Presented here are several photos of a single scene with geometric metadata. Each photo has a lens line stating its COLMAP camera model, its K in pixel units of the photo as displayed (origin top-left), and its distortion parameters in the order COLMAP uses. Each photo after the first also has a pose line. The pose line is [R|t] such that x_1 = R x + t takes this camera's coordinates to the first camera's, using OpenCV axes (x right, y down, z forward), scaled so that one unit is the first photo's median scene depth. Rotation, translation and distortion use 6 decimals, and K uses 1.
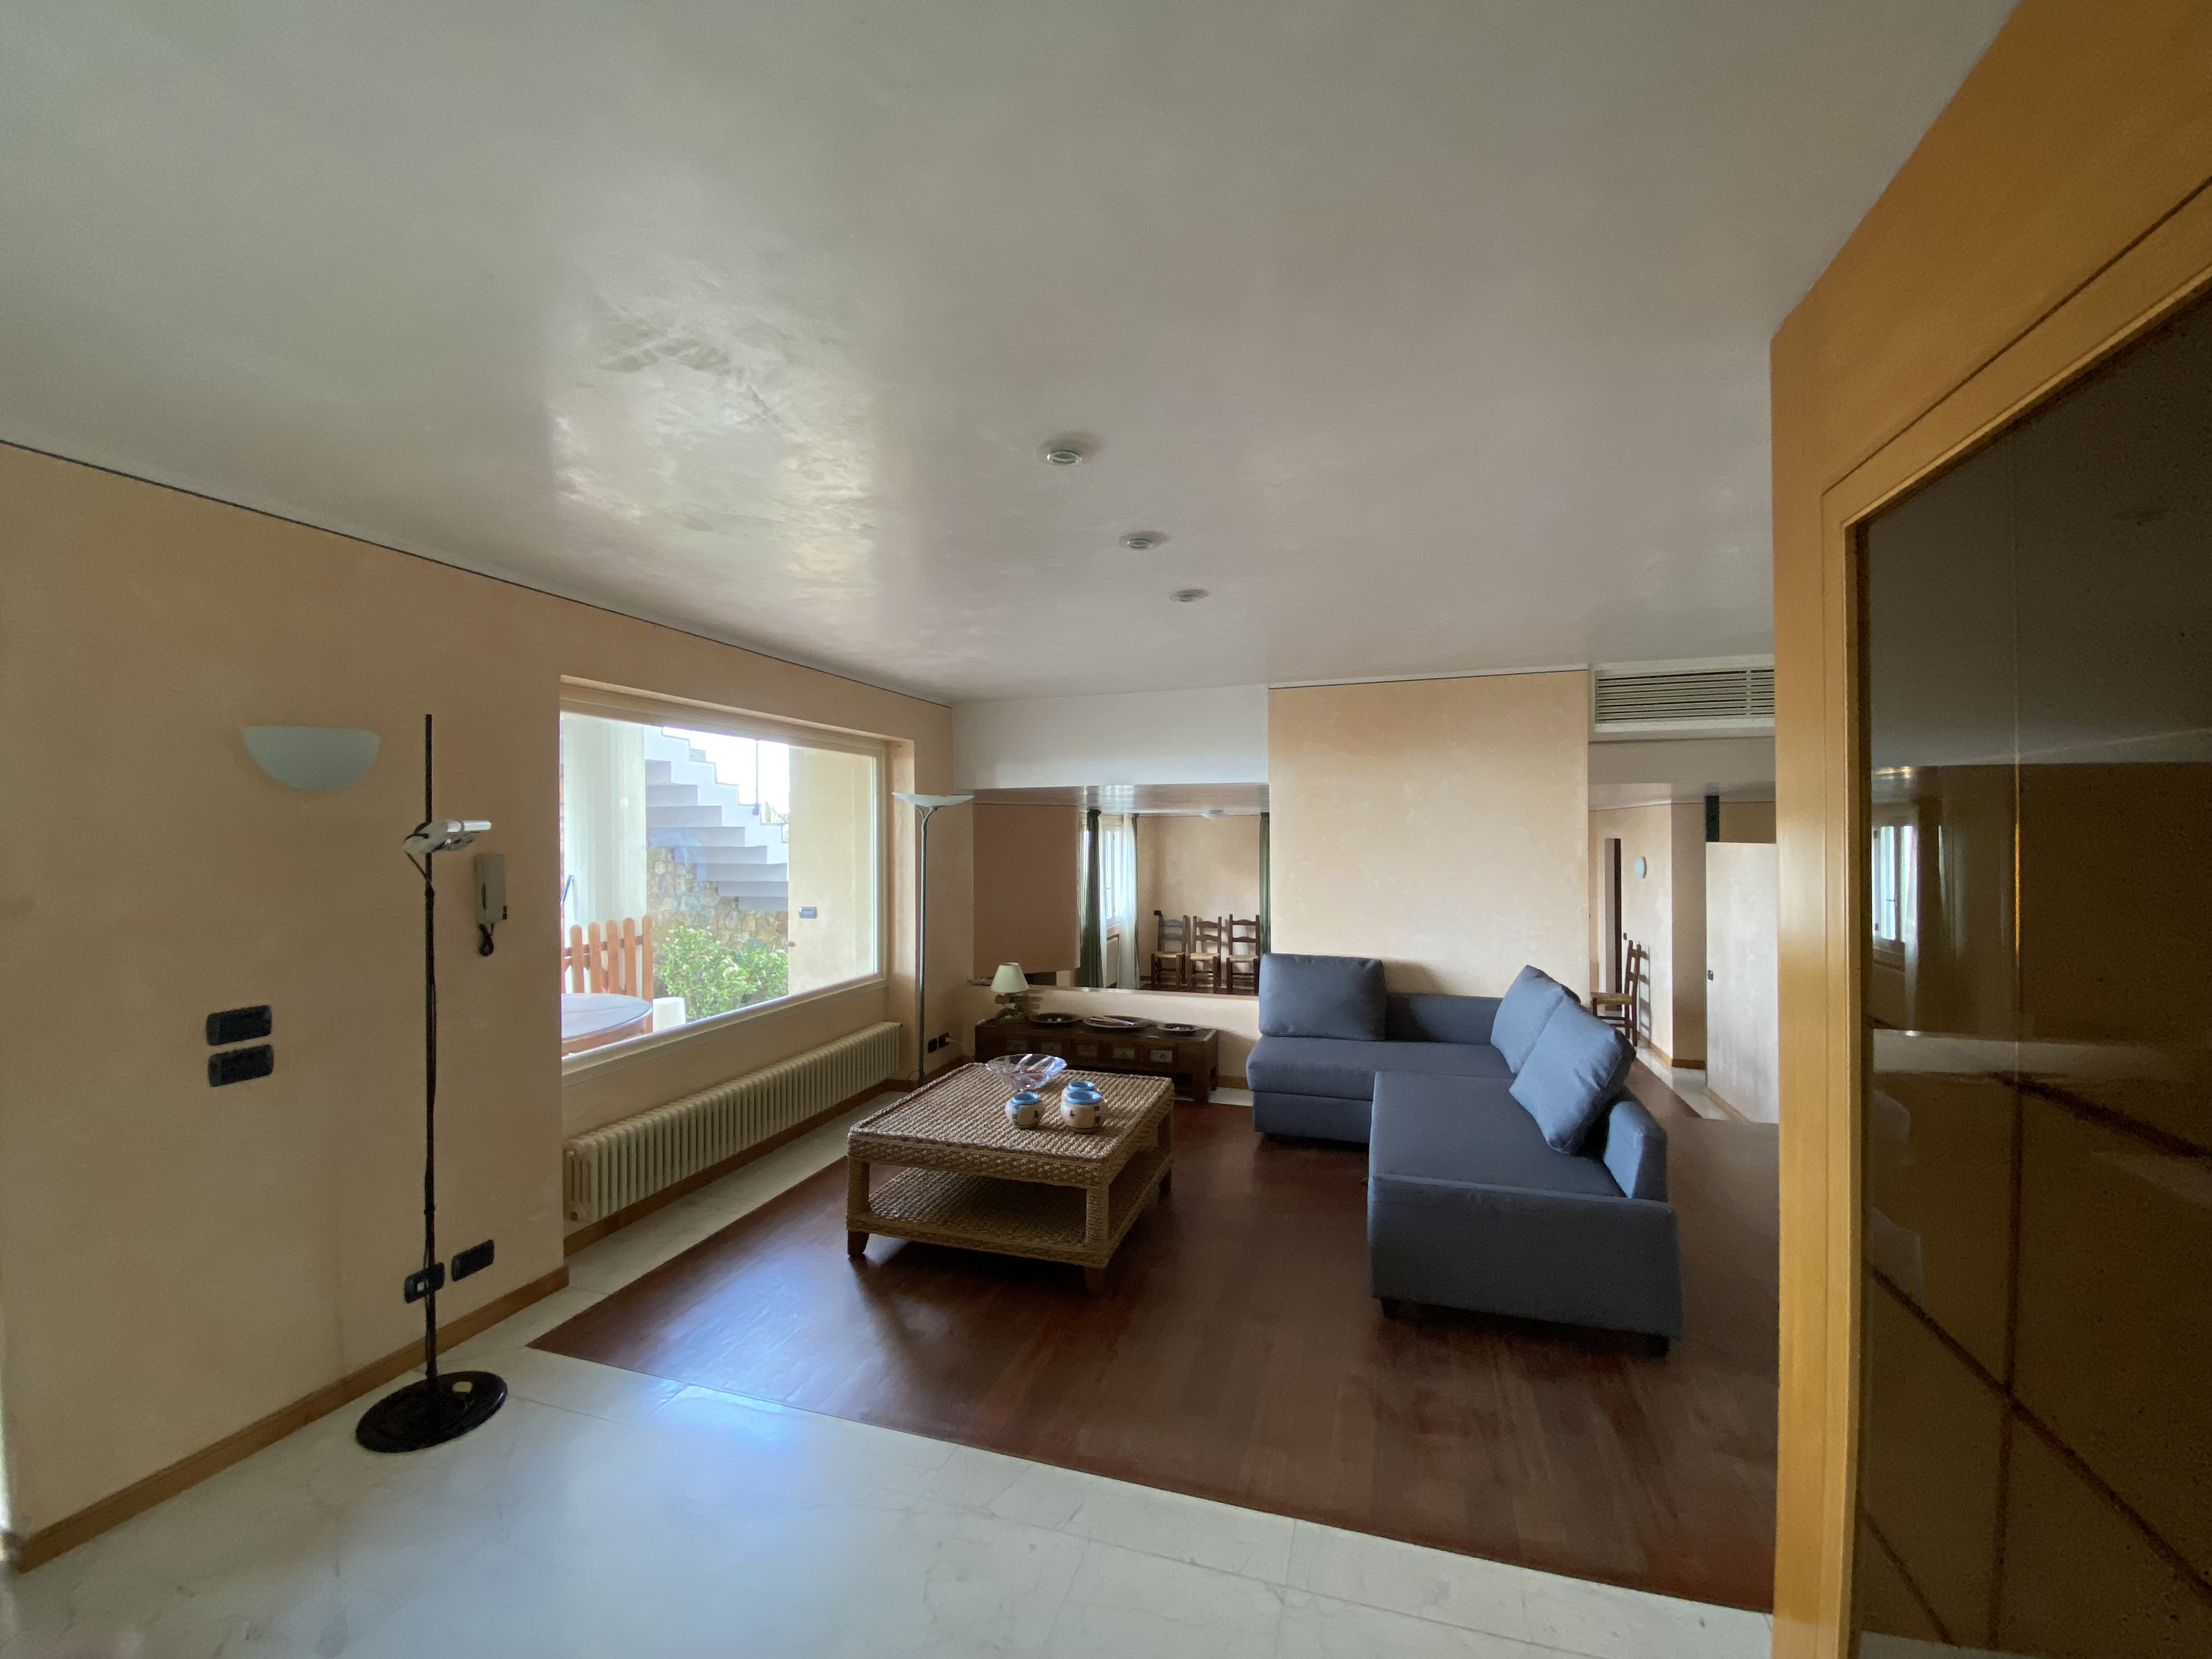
lens RADIAL K [[912.8, 0, 1106.0], [0, 912.8, 829.5], [0, 0, 1]] dist [0.038827, -0.000323]
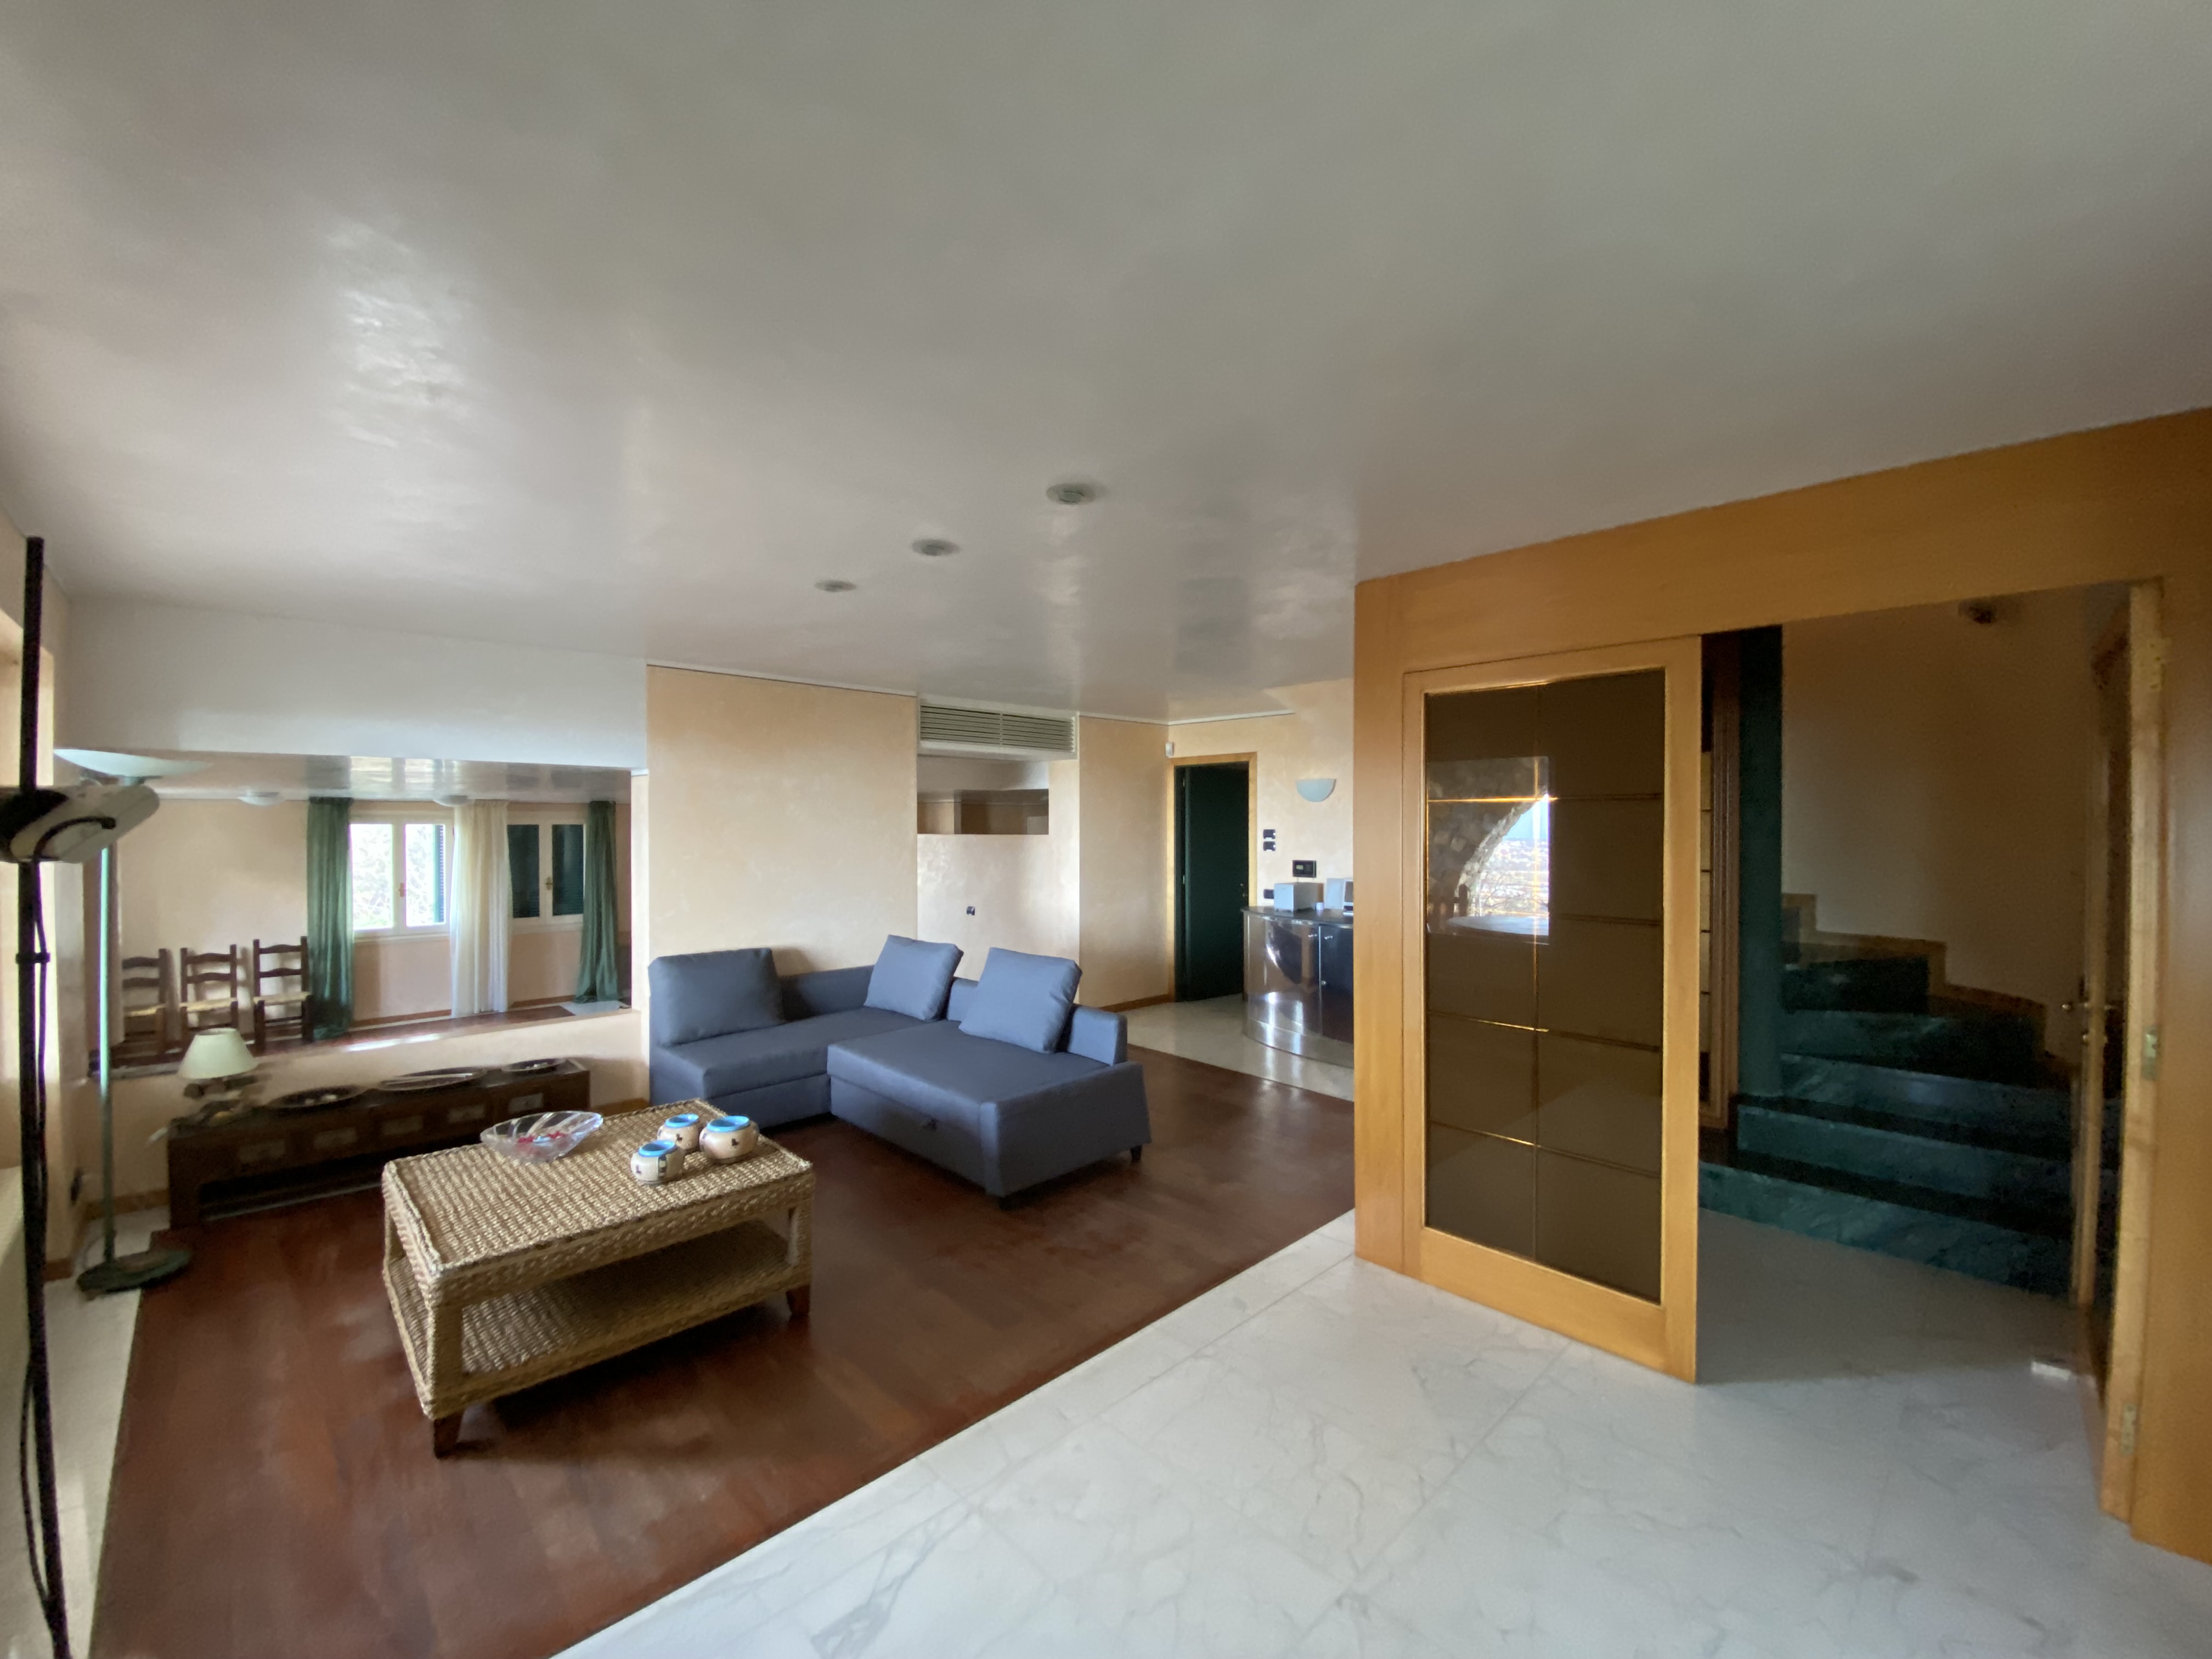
lens RADIAL K [[912.8, 0, 1106.0], [0, 912.8, 829.5], [0, 0, 1]] dist [0.038827, -0.000323]
pose [[0.469049, 0.004057, 0.883163, -0.405820], [-0.009259, 0.999957, 0.000325, 0.003733], [-0.883124, -0.008330, 0.469066, 0.167186]]
